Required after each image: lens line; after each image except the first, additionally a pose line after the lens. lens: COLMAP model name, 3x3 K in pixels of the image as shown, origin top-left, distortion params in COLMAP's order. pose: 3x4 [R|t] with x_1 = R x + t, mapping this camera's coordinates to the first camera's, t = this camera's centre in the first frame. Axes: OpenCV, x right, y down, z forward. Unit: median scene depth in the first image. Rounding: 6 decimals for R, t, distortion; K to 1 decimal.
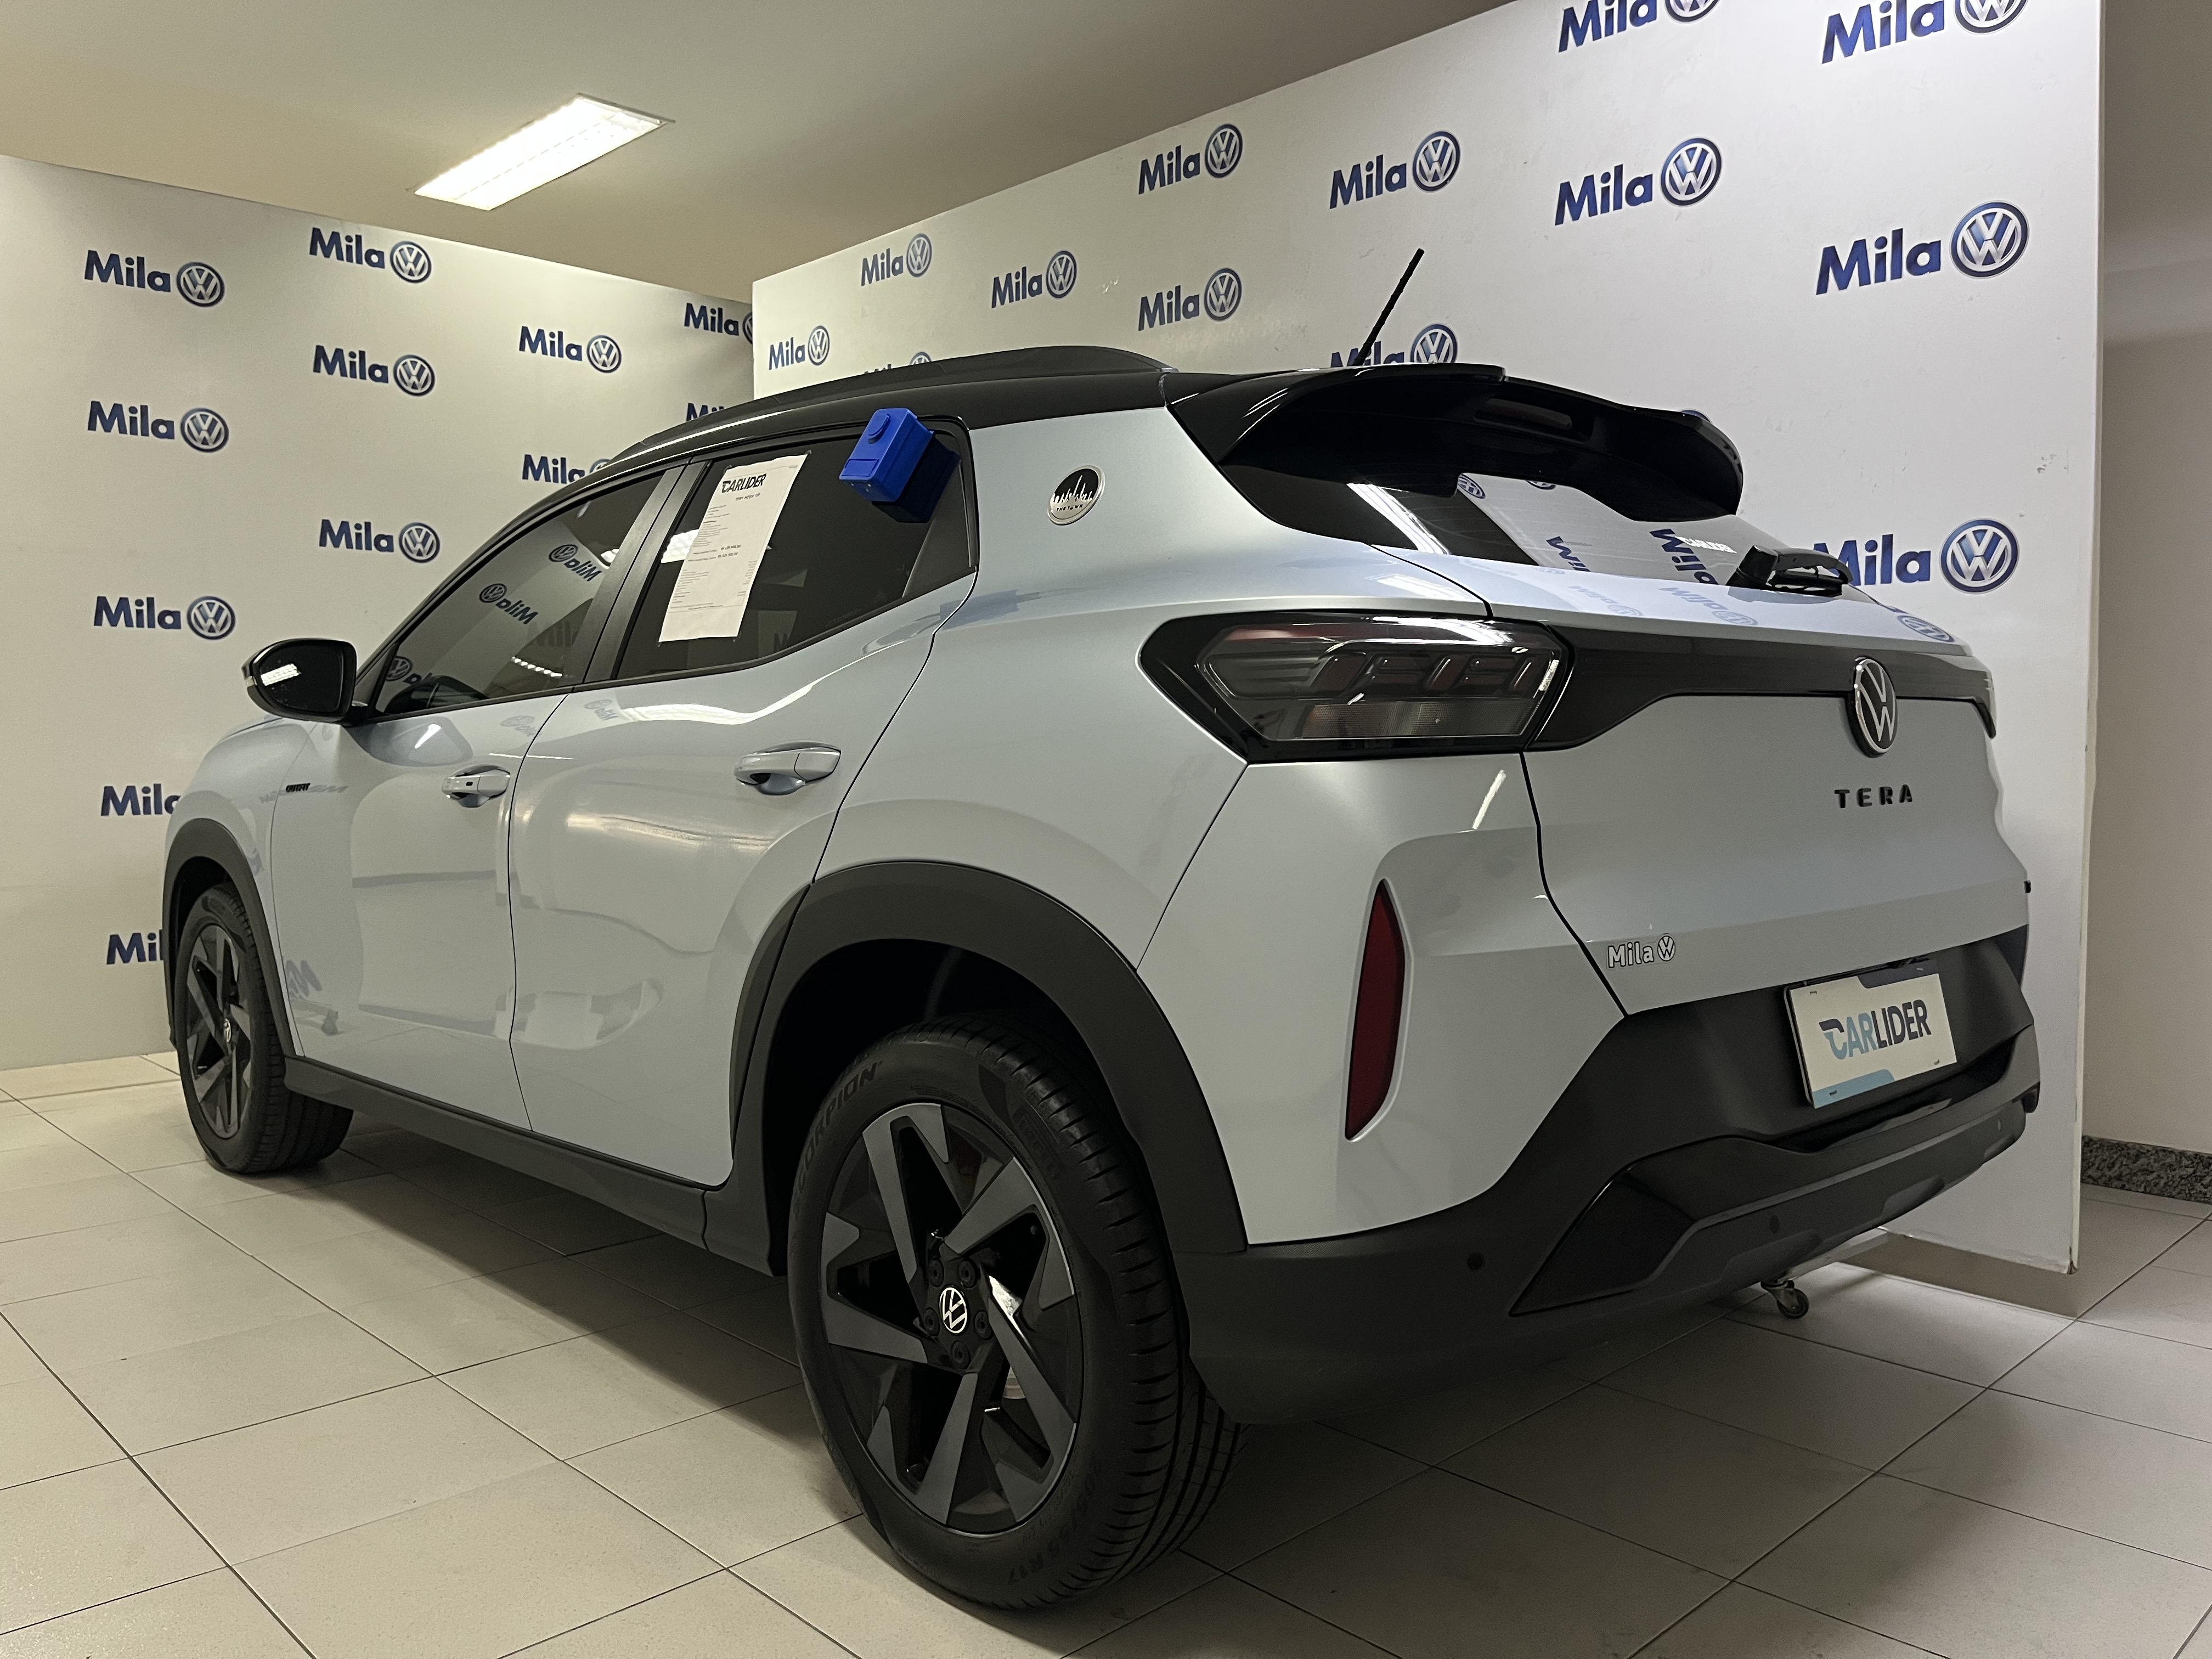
lens RADIAL K [[1695.4, 0, 1110.0], [0, 1695.4, 818.9], [0, 0, 1]] dist [0.049625, -0.074342]
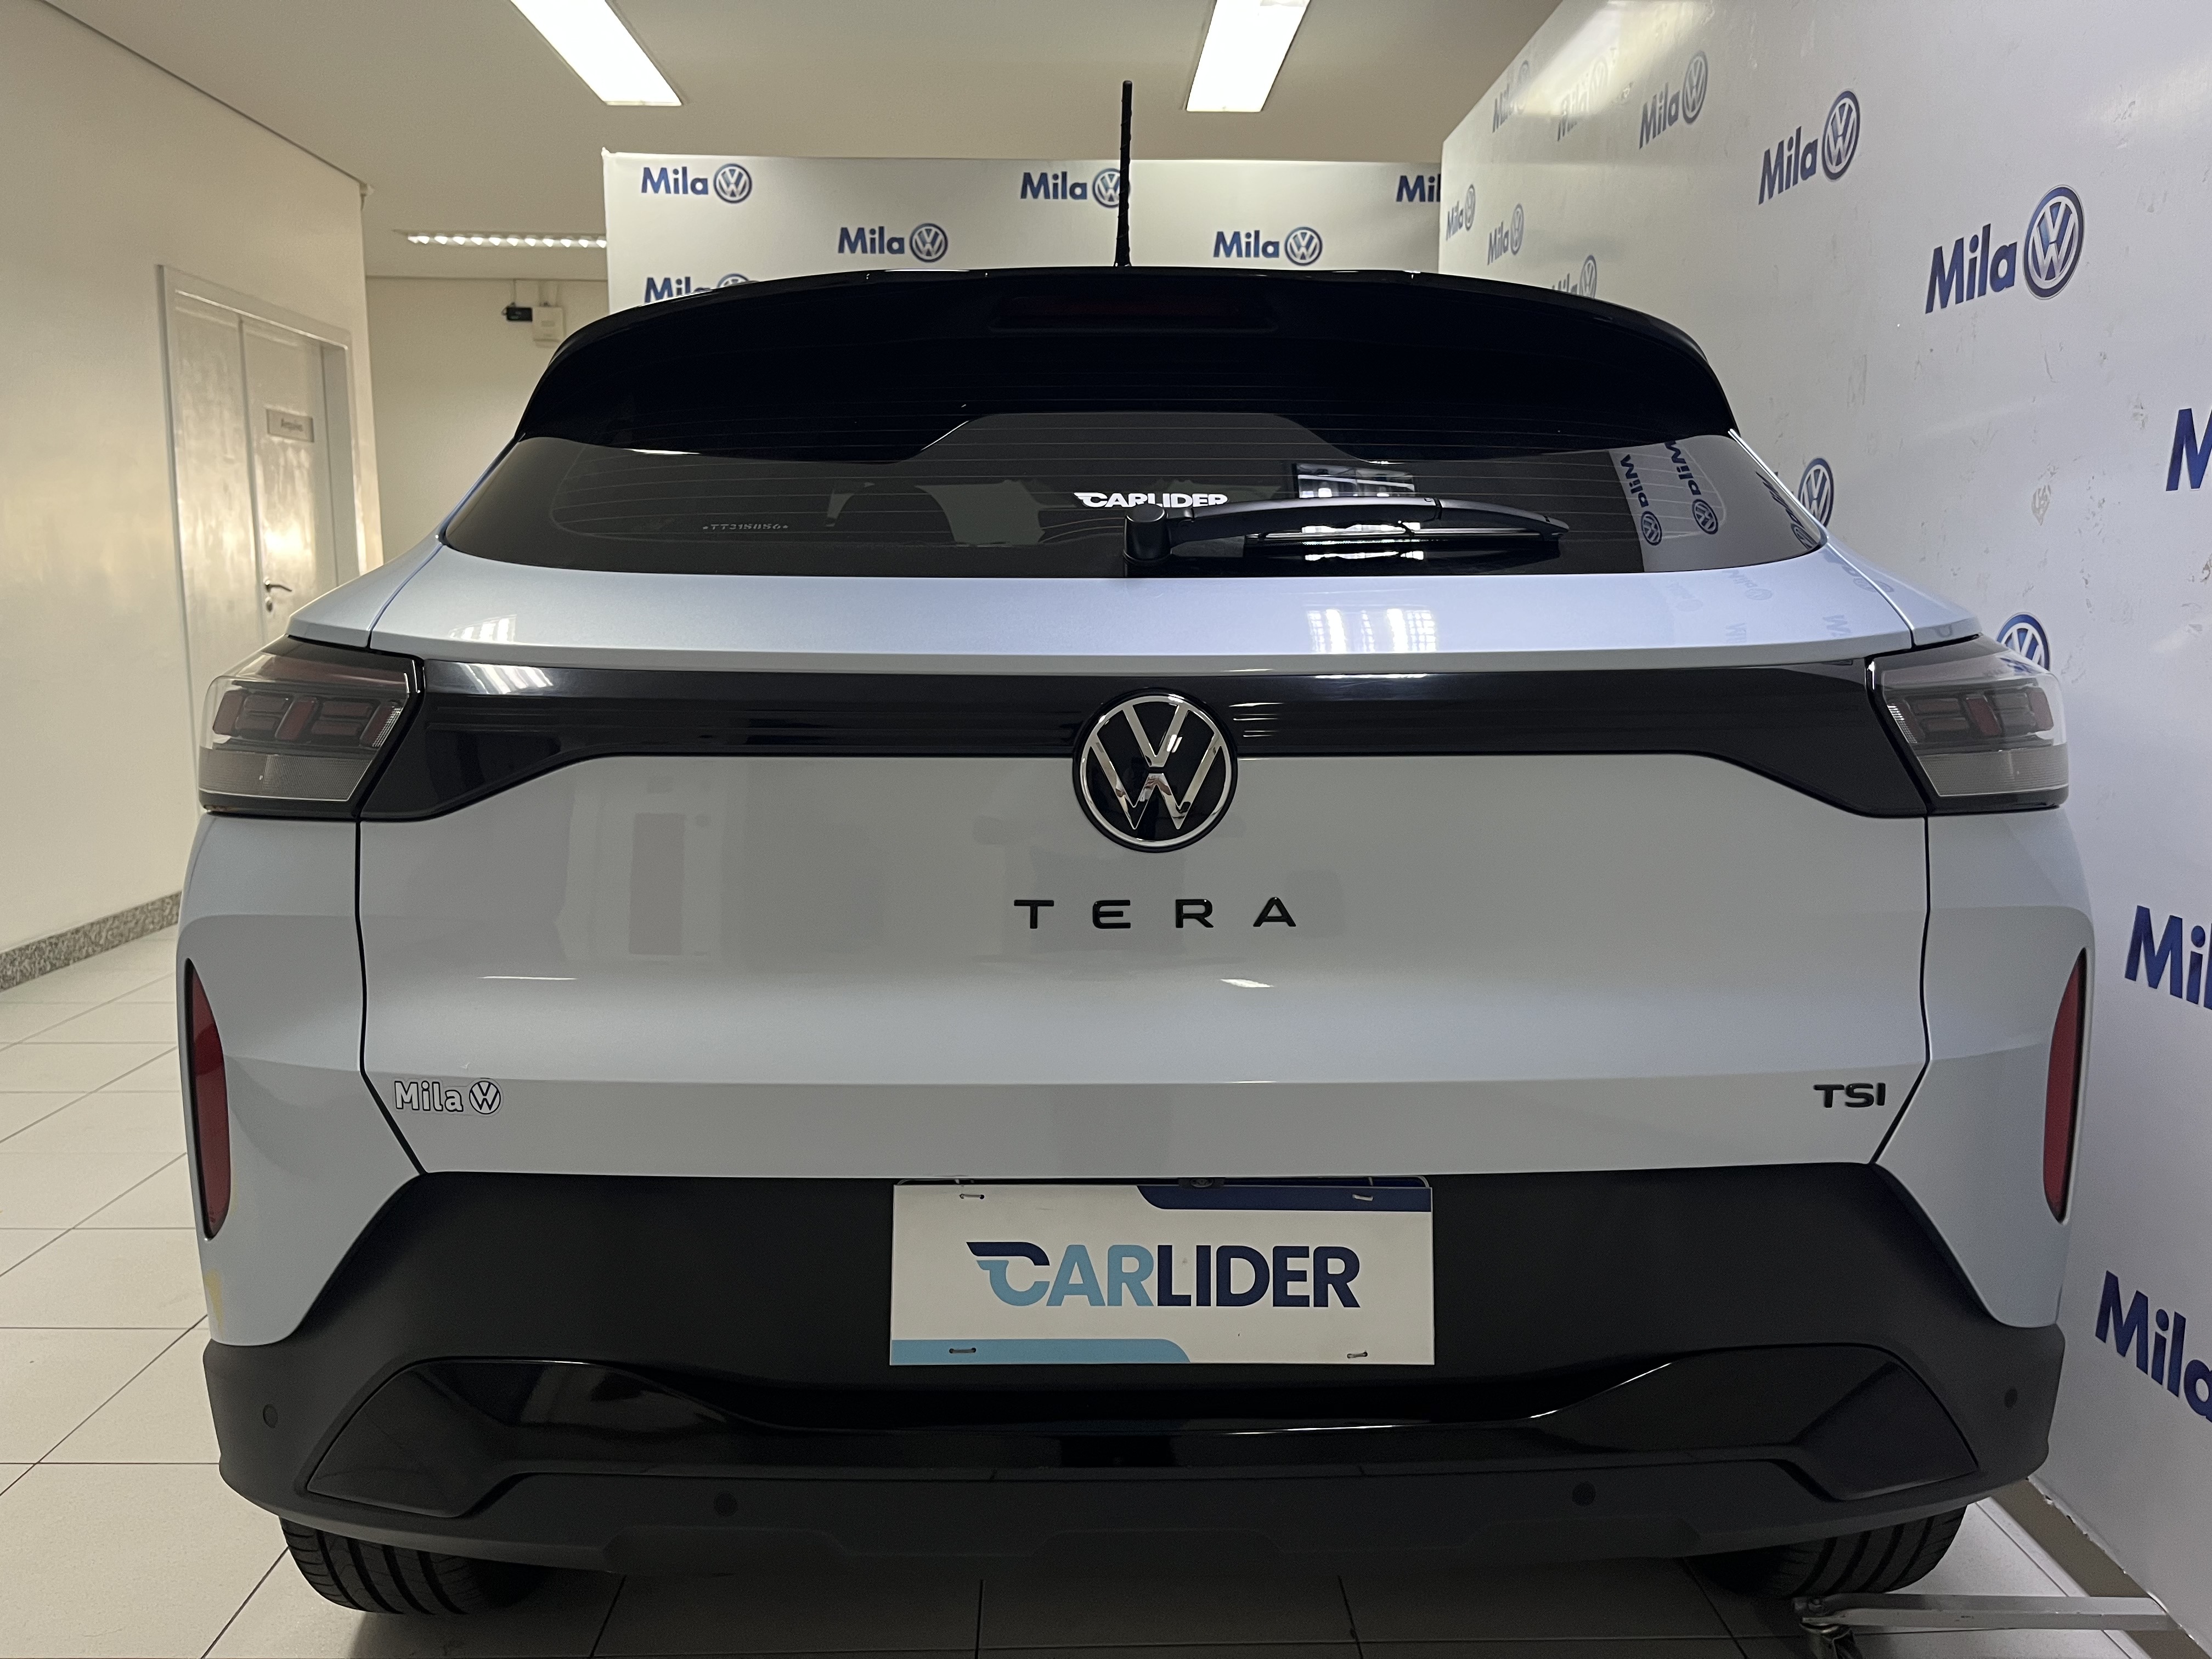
lens RADIAL K [[1695.4, 0, 1093.8], [0, 1695.4, 815.7], [0, 0, 1]] dist [0.049625, -0.074342]
pose [[0.735781, 0.092956, -0.670810, 0.814645], [-0.037449, 0.994604, 0.096749, -0.104430], [0.676183, -0.046065, 0.735292, 0.508261]]
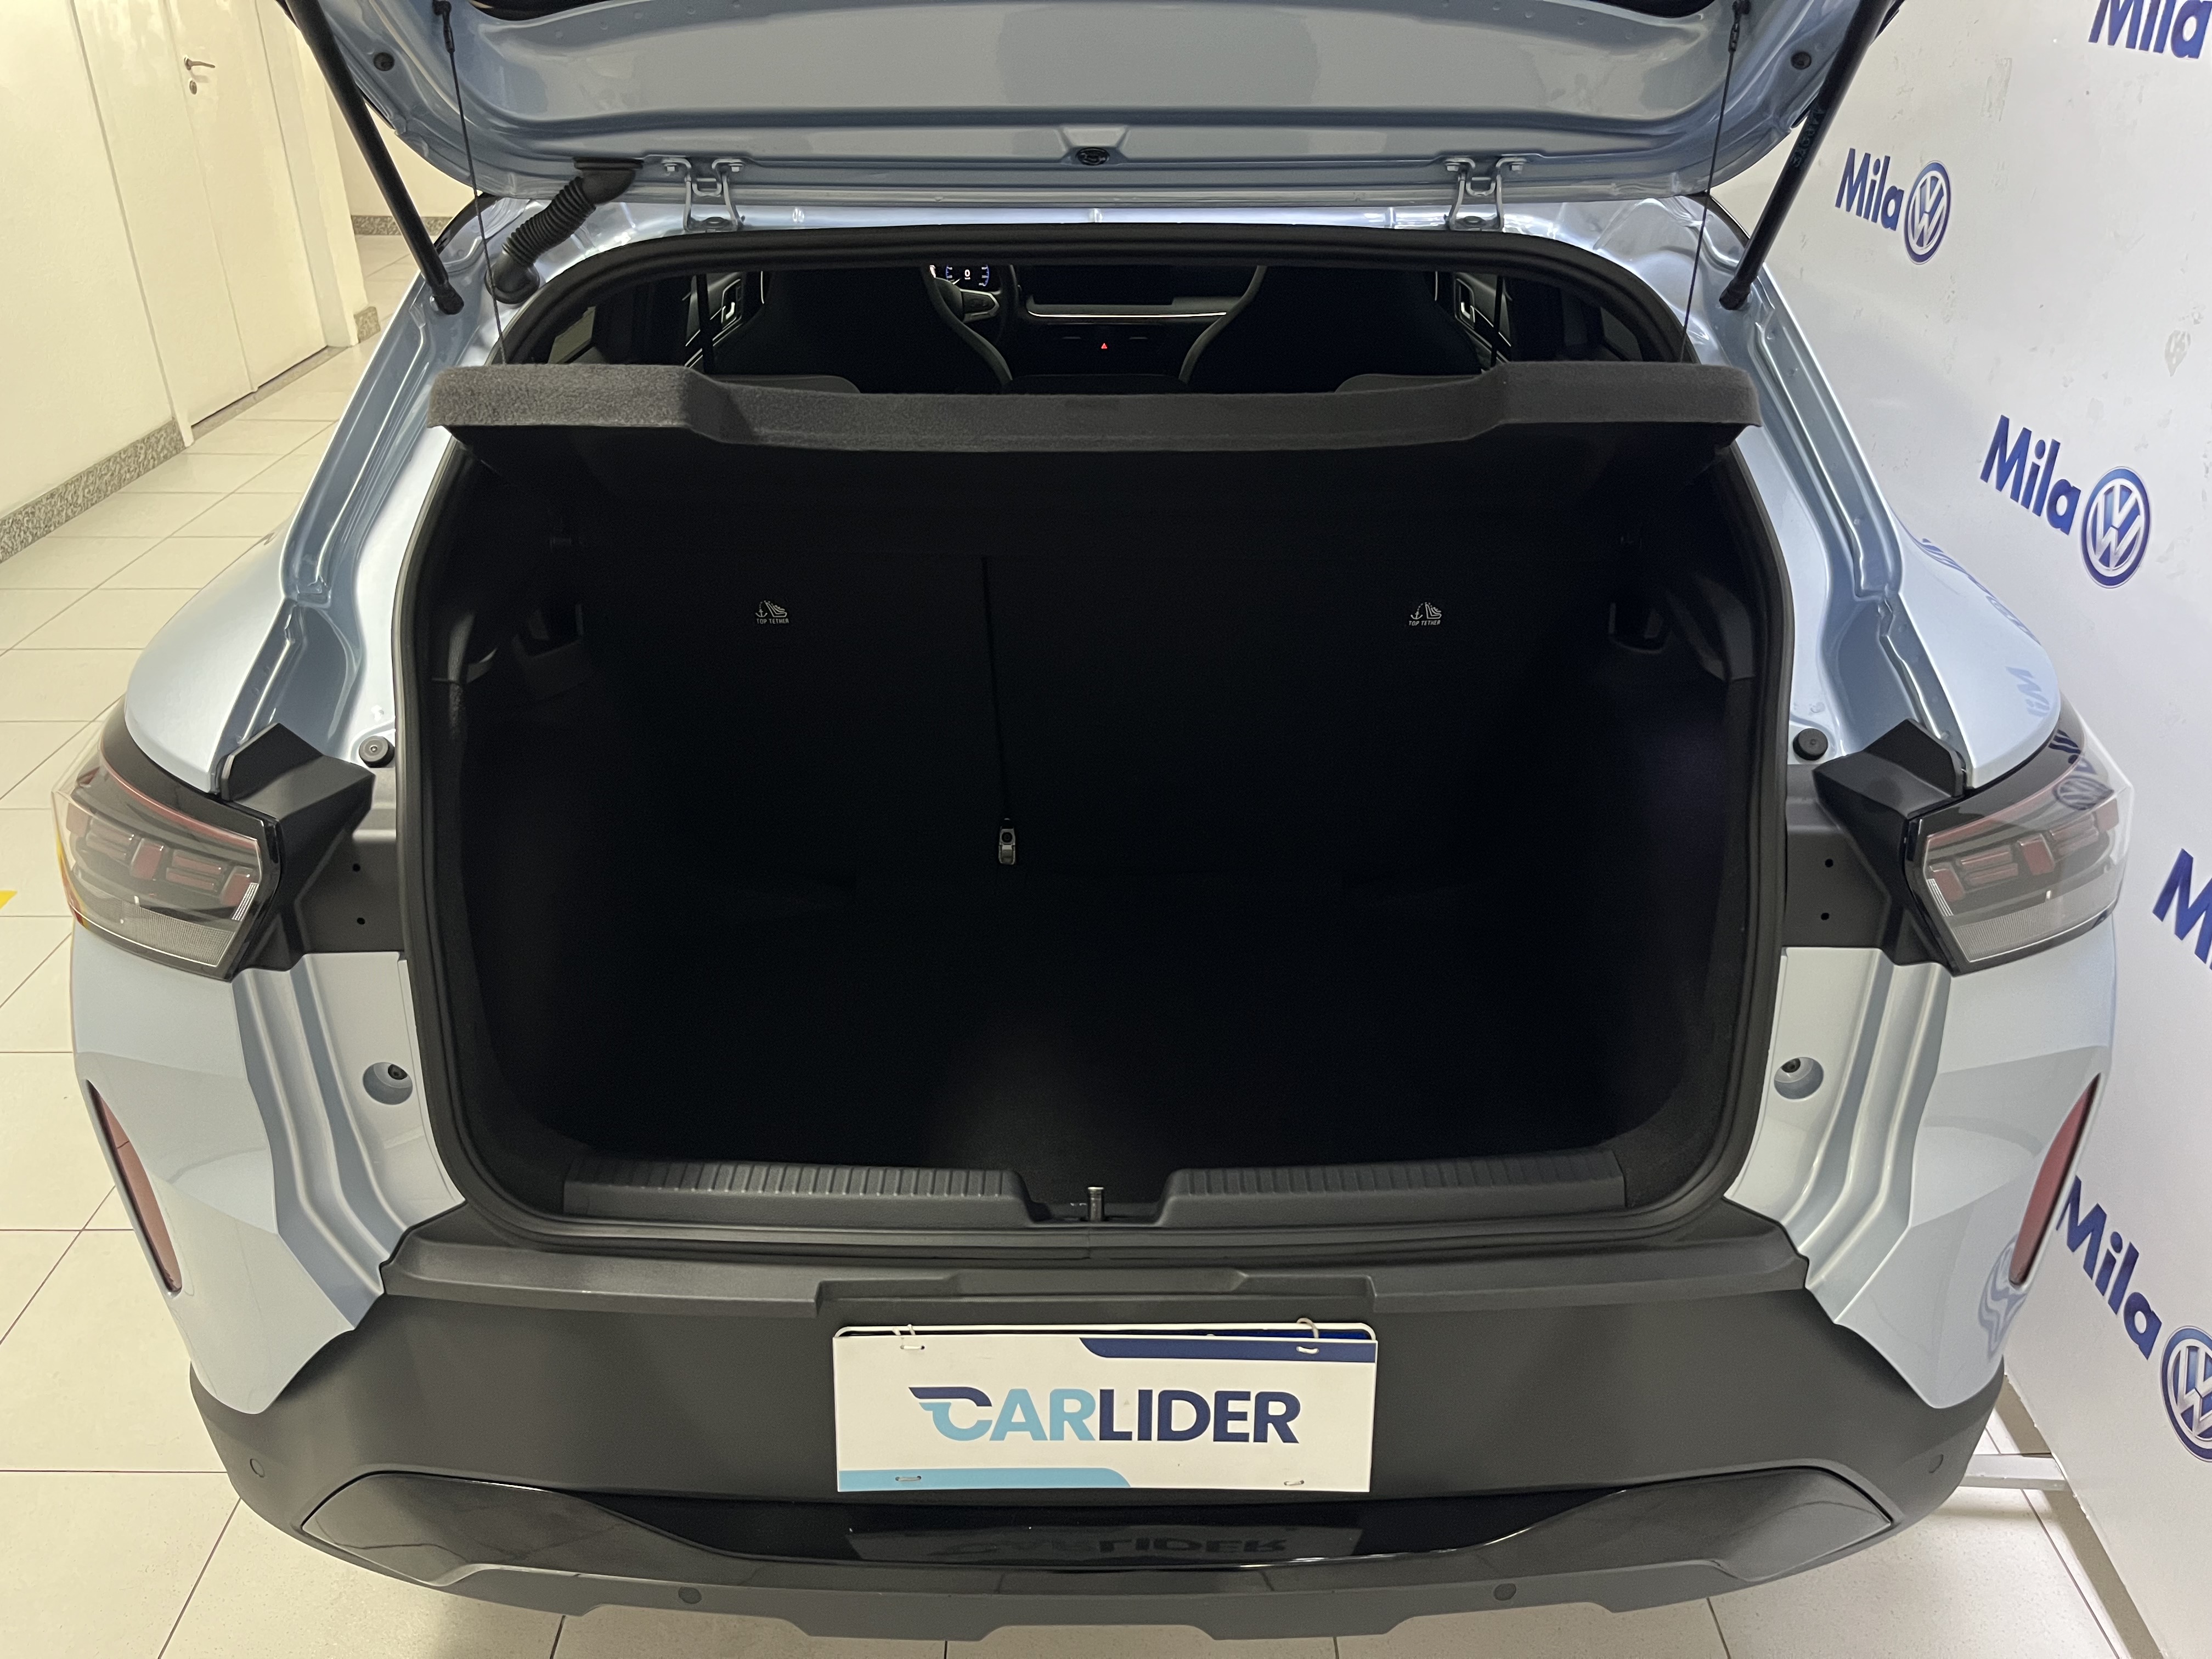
lens RADIAL K [[1695.4, 0, 1103.6], [0, 1695.4, 824.2], [0, 0, 1]] dist [0.049625, -0.074342]
pose [[0.725326, 0.328014, -0.605235, 0.740548], [-0.036454, 0.896252, 0.442046, -0.347797], [0.687440, -0.298564, 0.662032, 0.623017]]
